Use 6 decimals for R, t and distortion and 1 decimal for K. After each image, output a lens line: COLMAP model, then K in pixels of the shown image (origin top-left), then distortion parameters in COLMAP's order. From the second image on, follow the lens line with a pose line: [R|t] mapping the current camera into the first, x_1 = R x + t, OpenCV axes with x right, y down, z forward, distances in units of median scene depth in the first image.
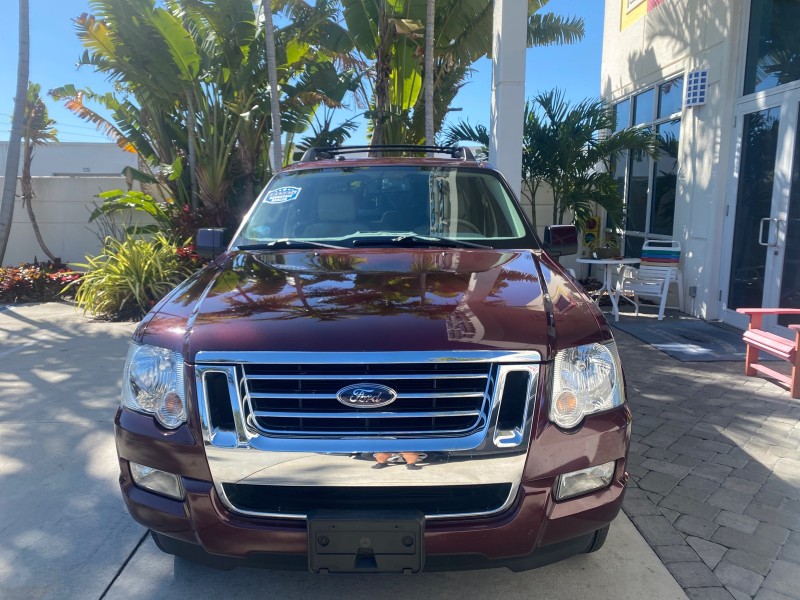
lens RADIAL K [[615.6, 0, 397.5], [0, 615.6, 293.4], [0, 0, 1]] dist [0.016630, -0.018370]
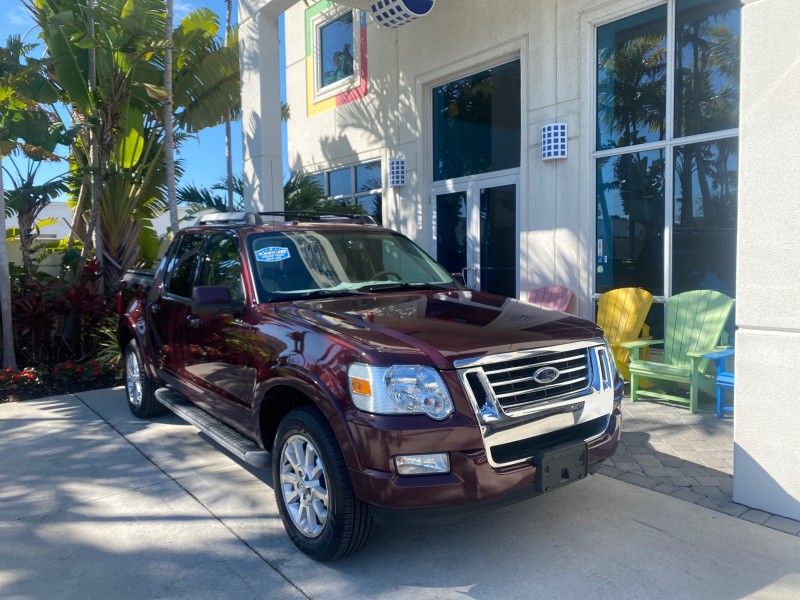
lens RADIAL K [[615.6, 0, 397.2], [0, 615.6, 300.0], [0, 0, 1]] dist [0.016630, -0.018370]
pose [[0.796486, -0.054738, 0.602174, -0.247062], [0.105474, 0.993203, -0.049226, 0.001906], [-0.595386, 0.102722, 0.796846, -0.013367]]
